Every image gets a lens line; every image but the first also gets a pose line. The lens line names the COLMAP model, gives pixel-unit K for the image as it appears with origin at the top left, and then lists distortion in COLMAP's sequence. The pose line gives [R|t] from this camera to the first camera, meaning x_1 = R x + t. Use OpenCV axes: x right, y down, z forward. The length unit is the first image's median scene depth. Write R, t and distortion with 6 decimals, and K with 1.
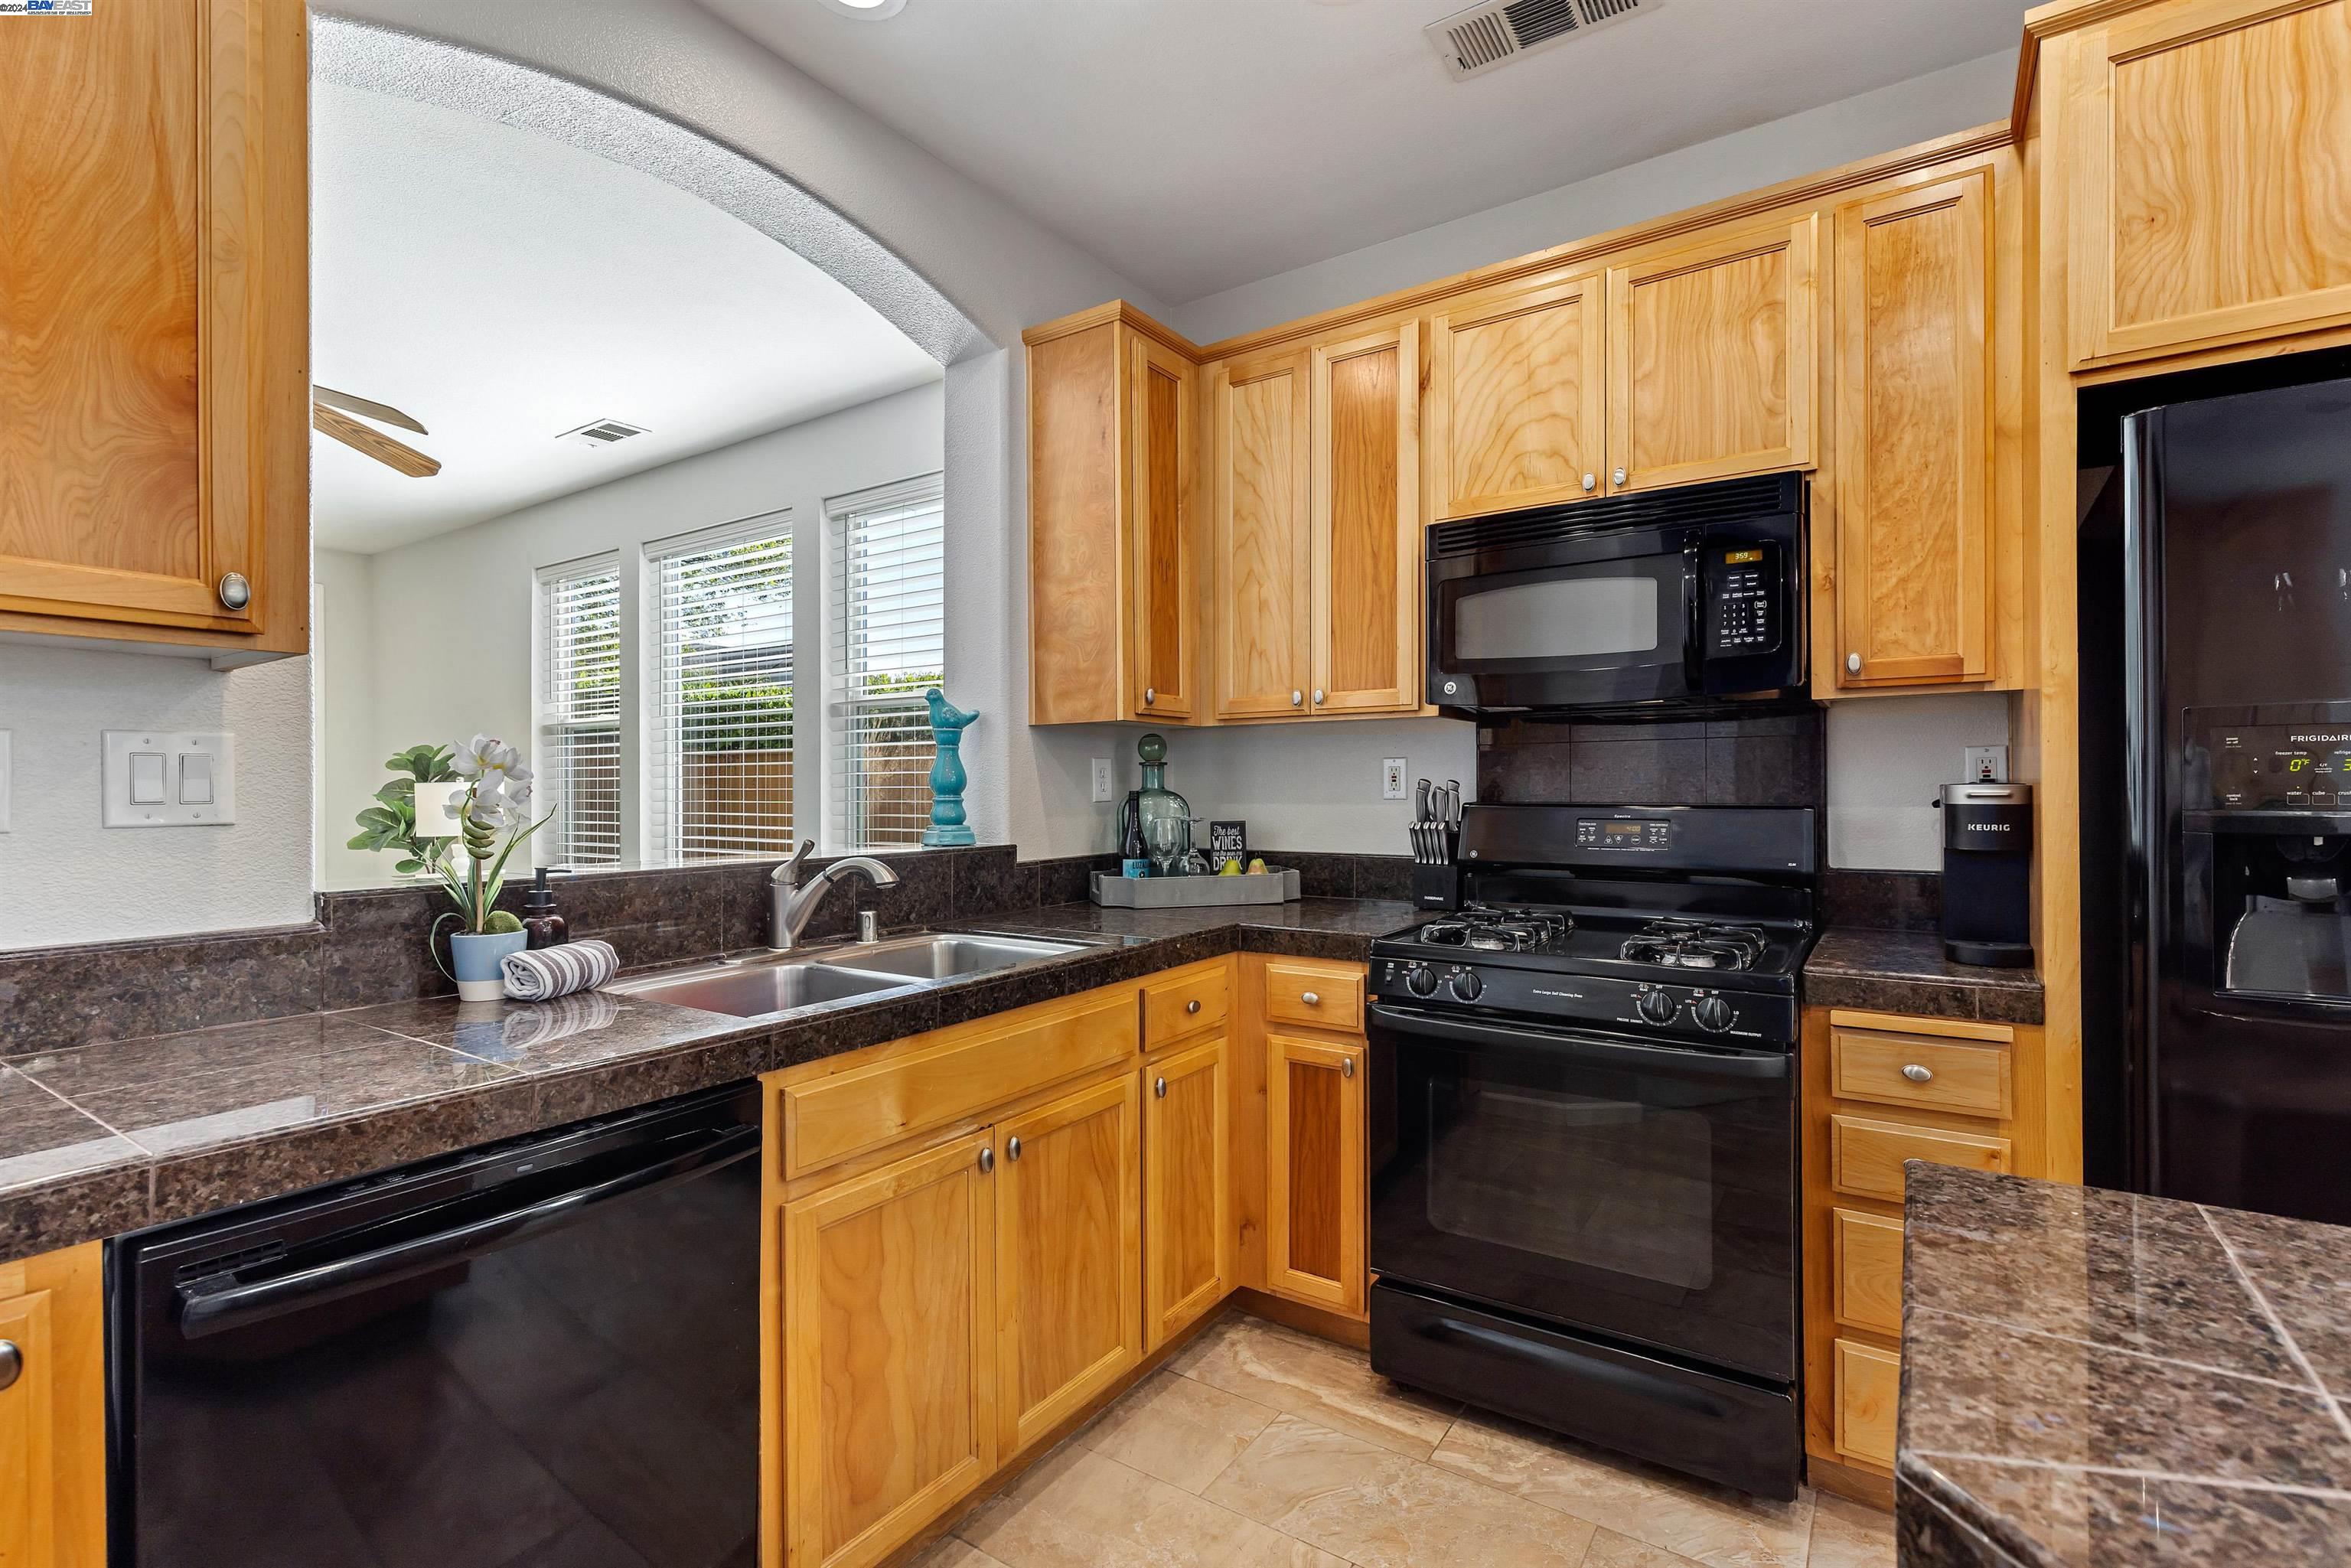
lens RADIAL K [[1069.7, 0, 1177.5], [0, 1069.7, 790.2], [0, 0, 1]] dist [0.004839, -0.002891]
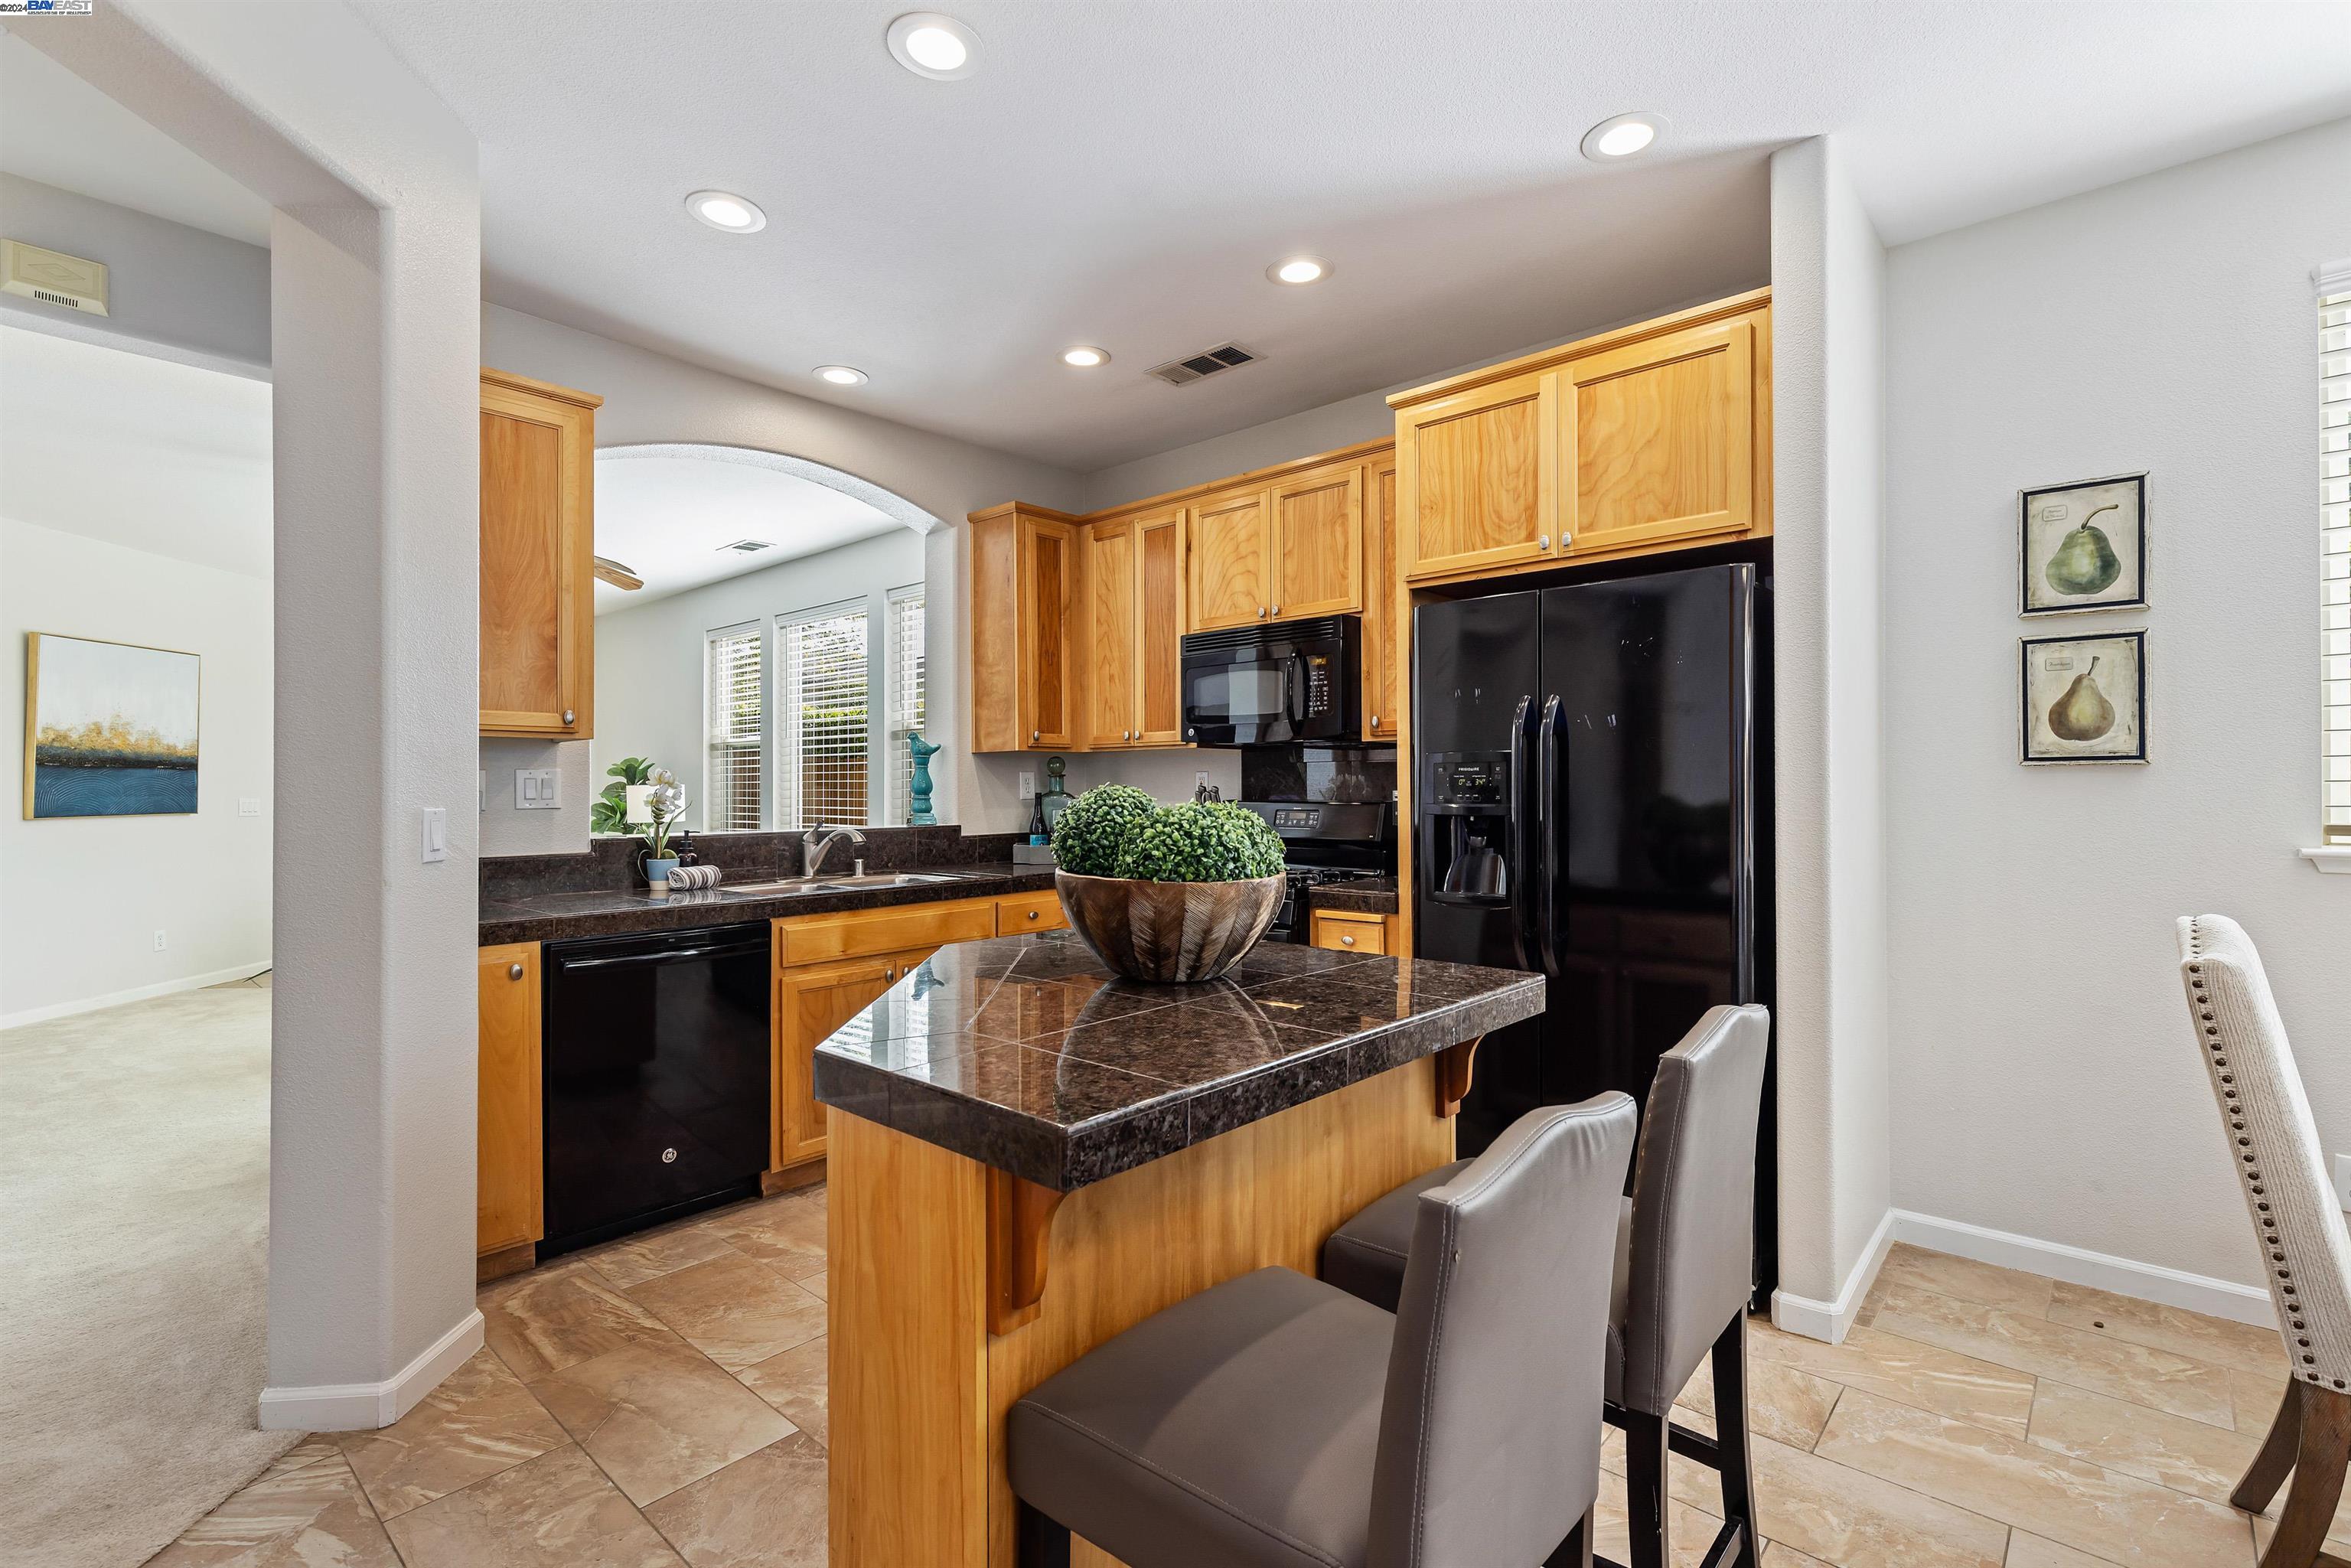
lens RADIAL K [[1069.7, 0, 1170.2], [0, 1069.7, 779.5], [0, 0, 1]] dist [0.004839, -0.002891]
pose [[0.989547, -0.001467, -0.144202, 0.475212], [0.000309, 0.999968, -0.008054, -0.007325], [0.144209, 0.007925, 0.989515, -0.691024]]
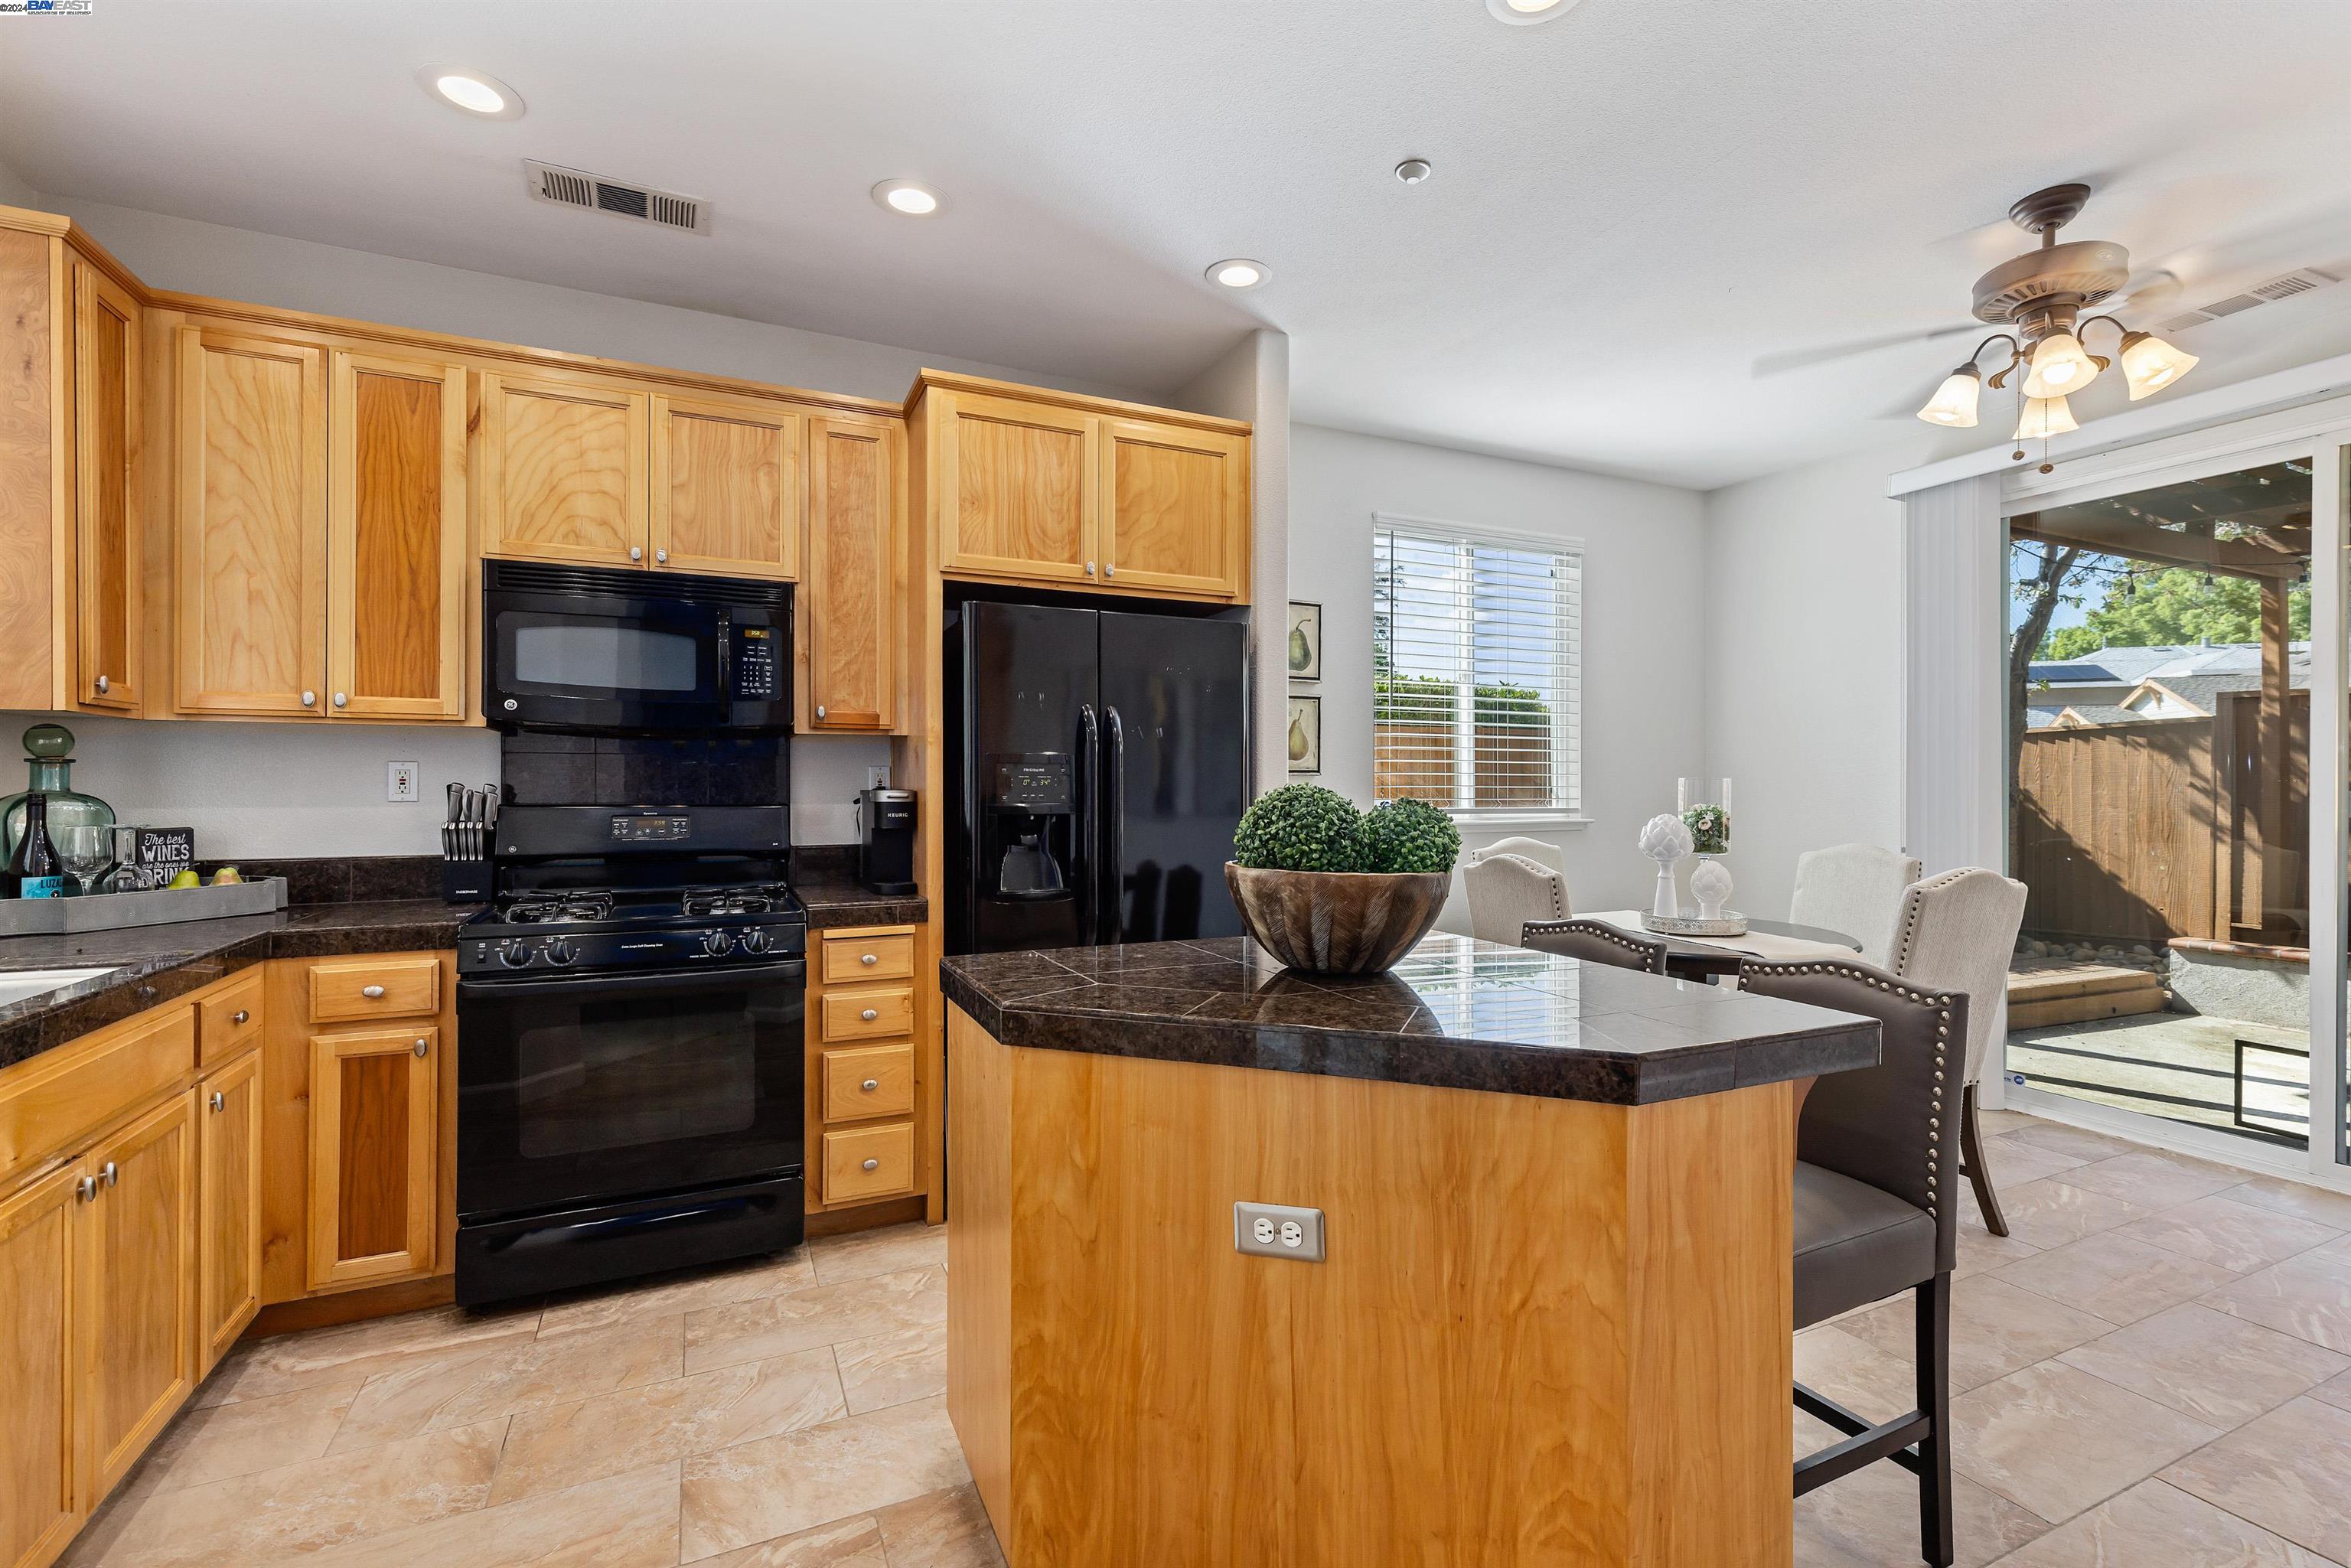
lens RADIAL K [[1069.7, 0, 1224.0], [0, 1069.7, 787.6], [0, 0, 1]] dist [0.004839, -0.002891]
pose [[0.496770, 0.004159, 0.867872, -0.372159], [-0.002379, 0.999991, -0.003431, -0.004066], [-0.867879, -0.000360, 0.496776, -0.246736]]
